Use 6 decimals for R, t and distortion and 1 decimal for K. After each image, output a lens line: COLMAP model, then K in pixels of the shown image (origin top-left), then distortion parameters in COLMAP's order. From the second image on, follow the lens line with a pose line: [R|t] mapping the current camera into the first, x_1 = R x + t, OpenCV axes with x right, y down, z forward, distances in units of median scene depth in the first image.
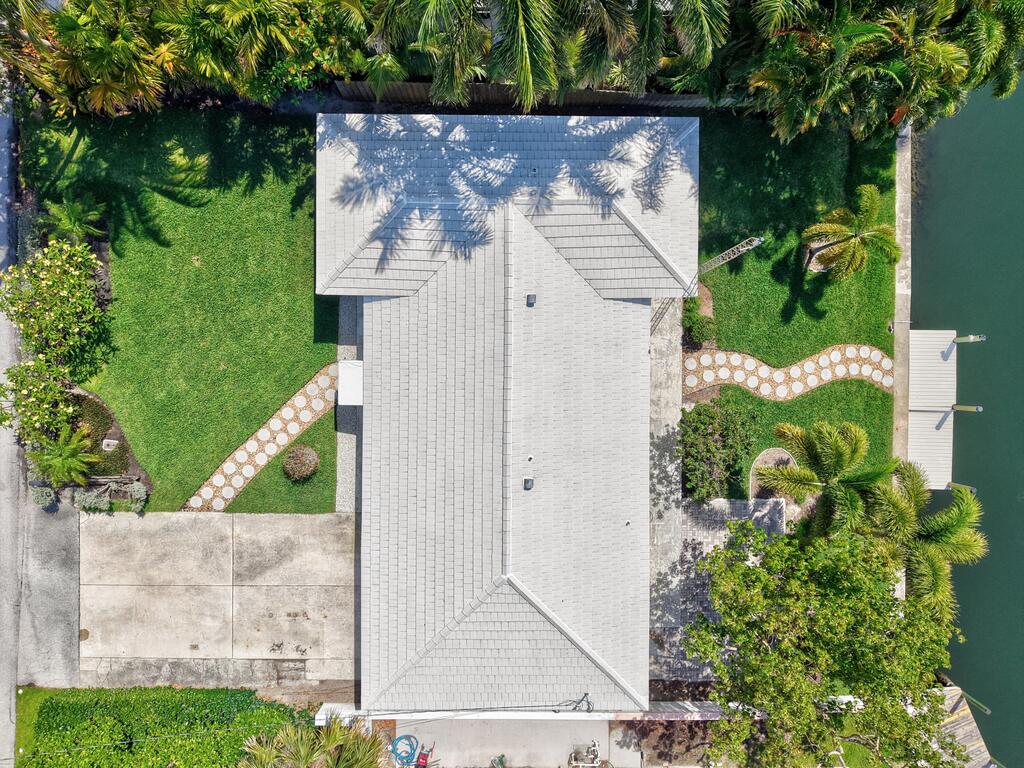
lens RADIAL K [[688.0, 0, 512.0], [0, 688.0, 384.0], [0, 0, 1]] dist [0.007807, -0.003782]
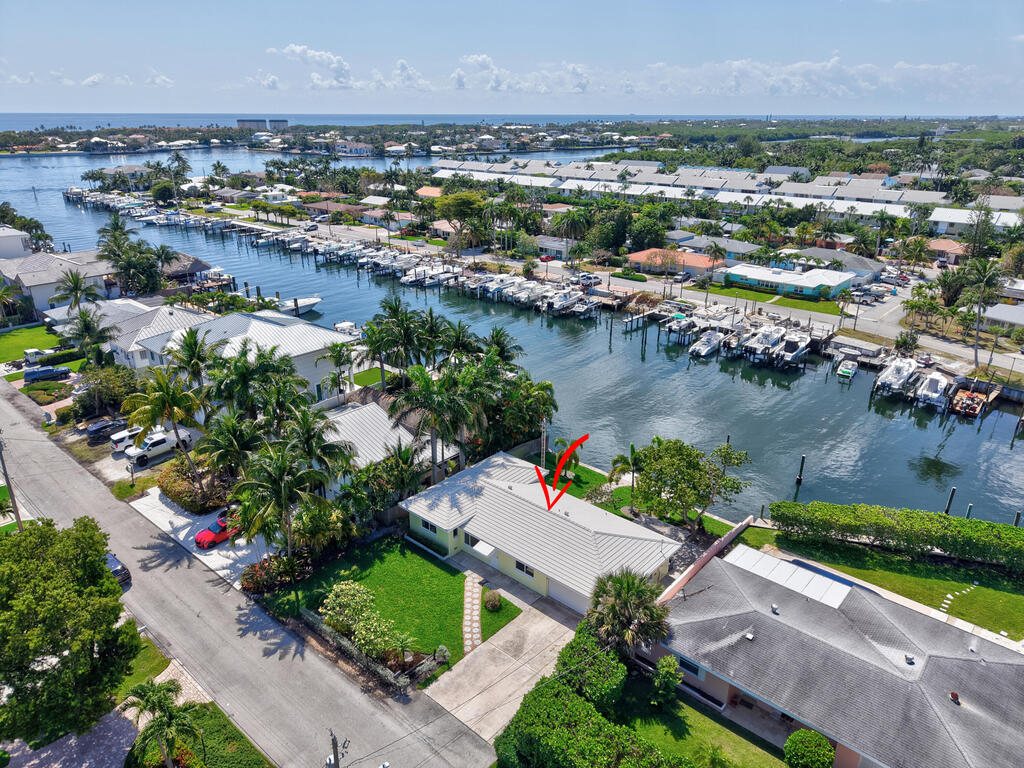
lens RADIAL K [[689.9, 0, 512.0], [0, 689.9, 384.0], [0, 0, 1]] dist [0.014746, -0.014552]
pose [[0.658086, -0.283905, 0.697367, -1.426430], [0.752821, 0.231482, -0.616178, 1.189209], [0.013508, 0.930491, 0.366065, -0.274938]]
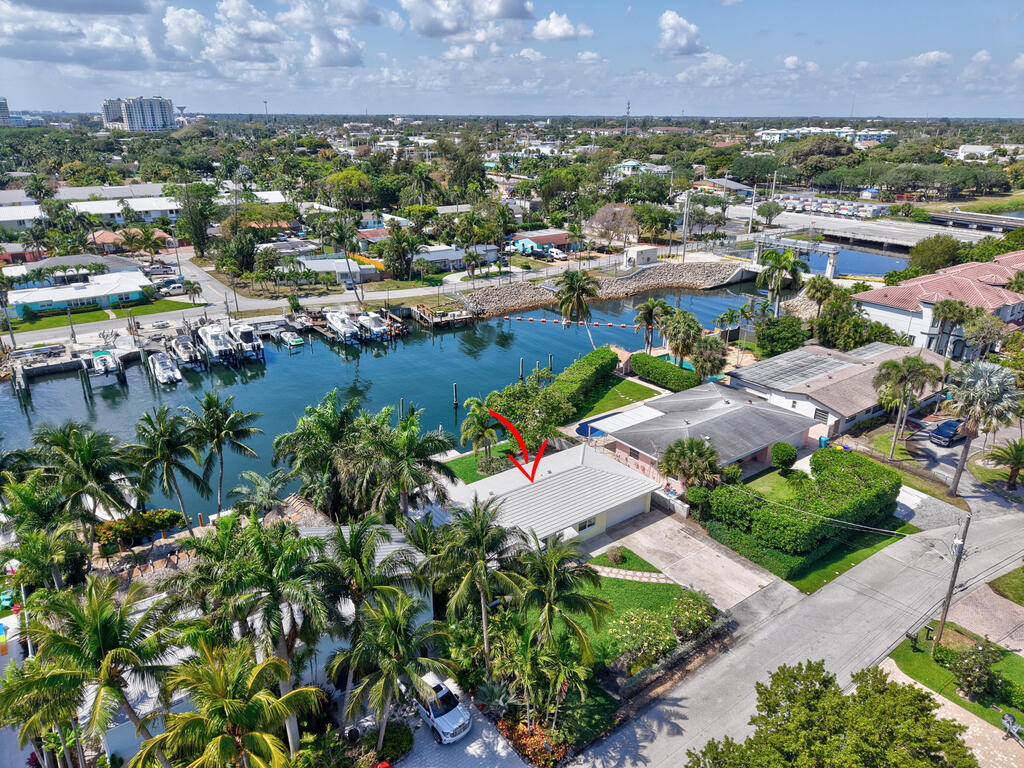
lens RADIAL K [[689.9, 0, 512.0], [0, 689.9, 384.0], [0, 0, 1]] dist [0.014746, -0.014552]
pose [[-0.605306, -0.302491, 0.736277, -1.456677], [0.795978, -0.224454, 0.562174, -1.155761], [-0.004793, 0.926348, 0.376639, -0.249751]]
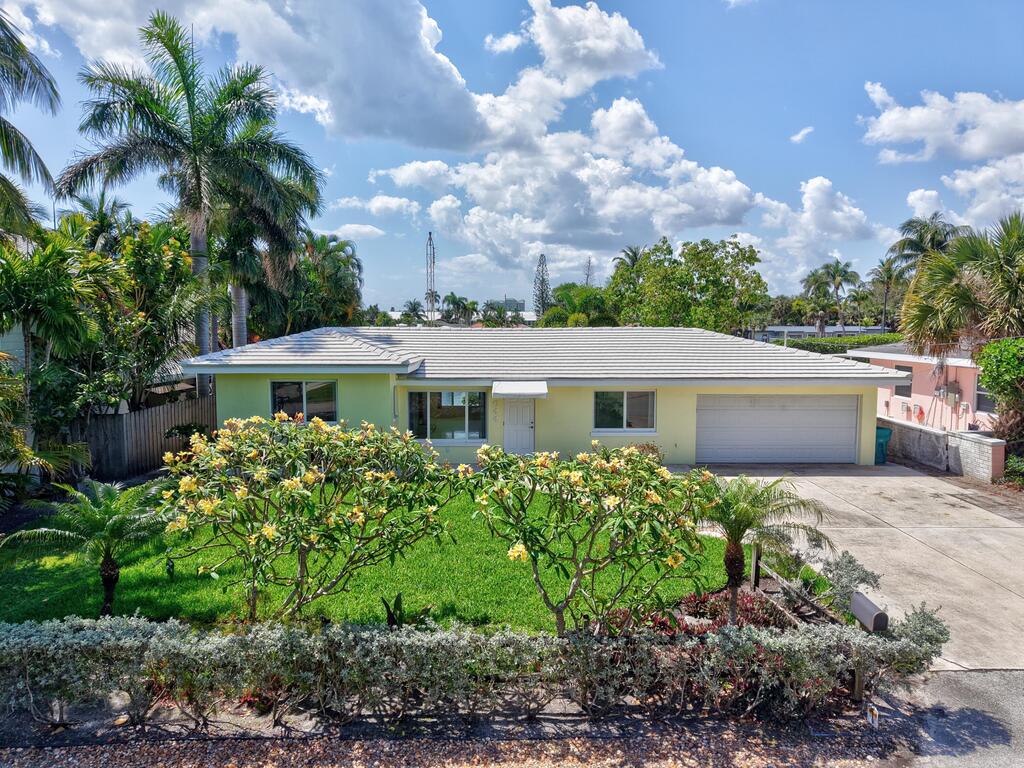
lens RADIAL K [[676.2, 0, 512.0], [0, 676.2, 384.0], [0, 0, 1]] dist [0.001086, -0.002907]
pose [[-0.005494, -0.081537, 0.996655, -0.939525], [0.999883, -0.014704, 0.004308, -0.014330], [0.014304, 0.996562, 0.081608, 0.835564]]
